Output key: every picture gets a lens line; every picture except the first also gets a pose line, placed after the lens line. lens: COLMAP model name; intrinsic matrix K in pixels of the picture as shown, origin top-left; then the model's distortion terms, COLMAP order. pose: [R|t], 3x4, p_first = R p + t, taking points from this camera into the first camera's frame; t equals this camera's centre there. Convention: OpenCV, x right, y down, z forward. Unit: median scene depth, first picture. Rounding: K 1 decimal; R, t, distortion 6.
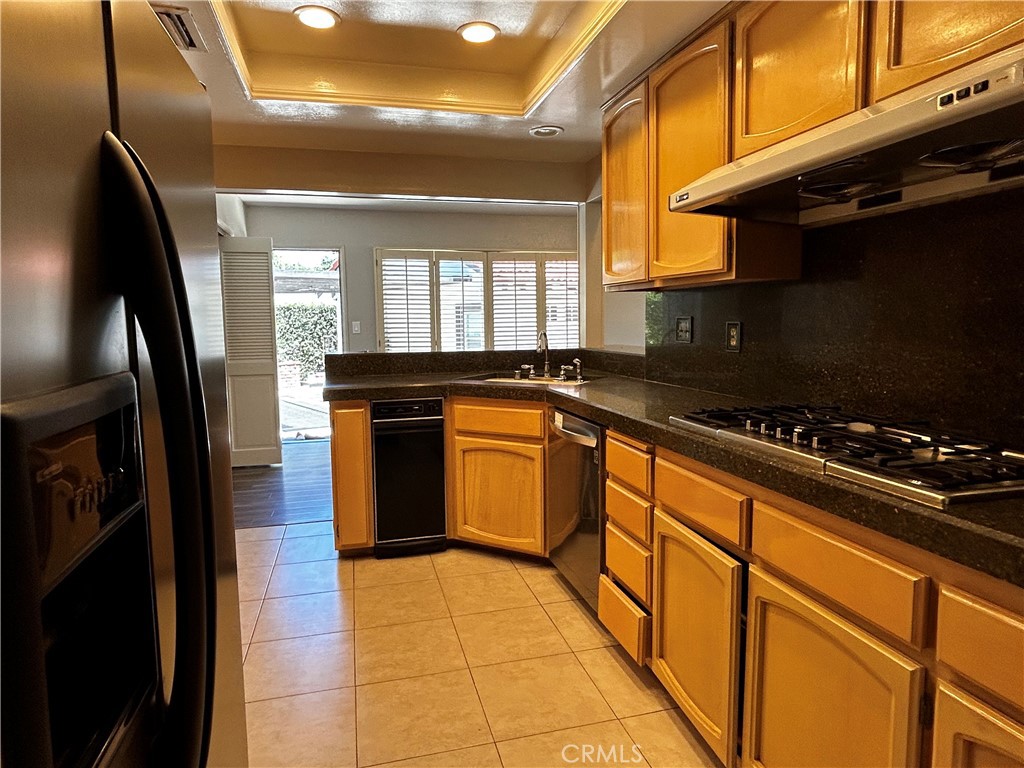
lens RADIAL K [[602.1, 0, 509.5], [0, 602.1, 379.5], [0, 0, 1]] dist [-0.002452, 0.001484]
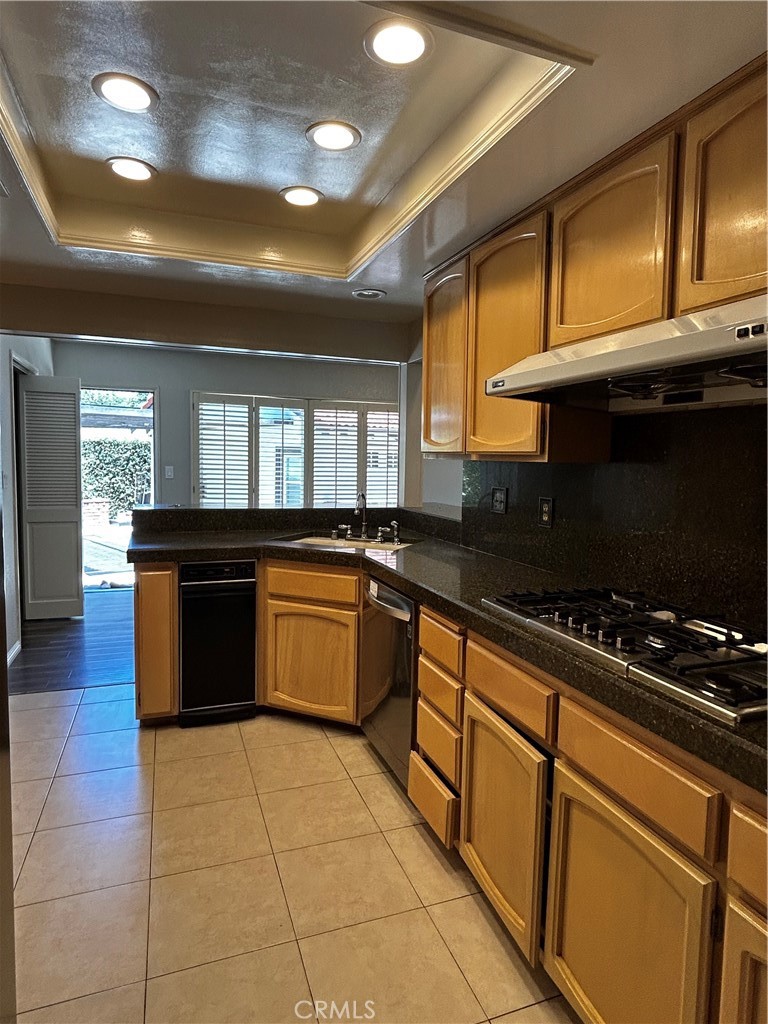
lens RADIAL K [[602.1, 0, 392.1], [0, 602.1, 507.2], [0, 0, 1]] dist [-0.002452, 0.001484]
pose [[0.994456, 0.025054, 0.102129, 0.008182], [-0.023216, 0.999547, -0.019147, -0.051578], [-0.102562, 0.016670, 0.994587, 0.010802]]
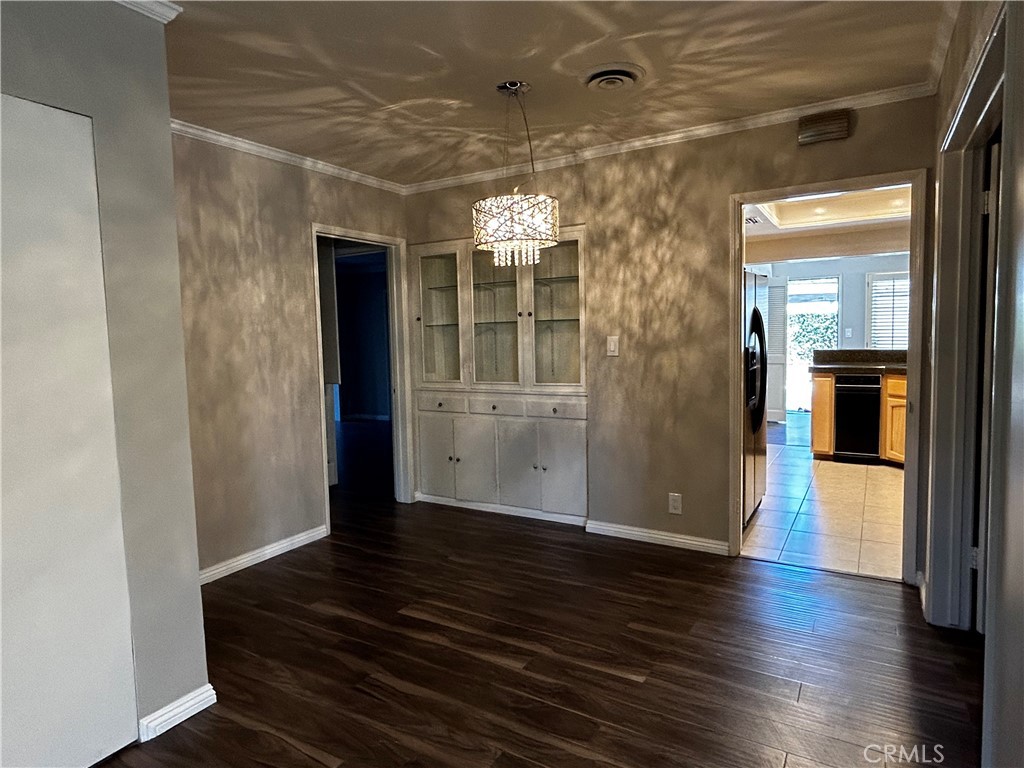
lens RADIAL K [[602.1, 0, 509.5], [0, 602.1, 379.5], [0, 0, 1]] dist [-0.002452, 0.001484]
pose [[0.691598, 0.052891, -0.720344, 0.499438], [-0.055726, 0.998250, 0.019794, 0.084024], [0.720130, 0.026453, 0.693335, -1.229178]]
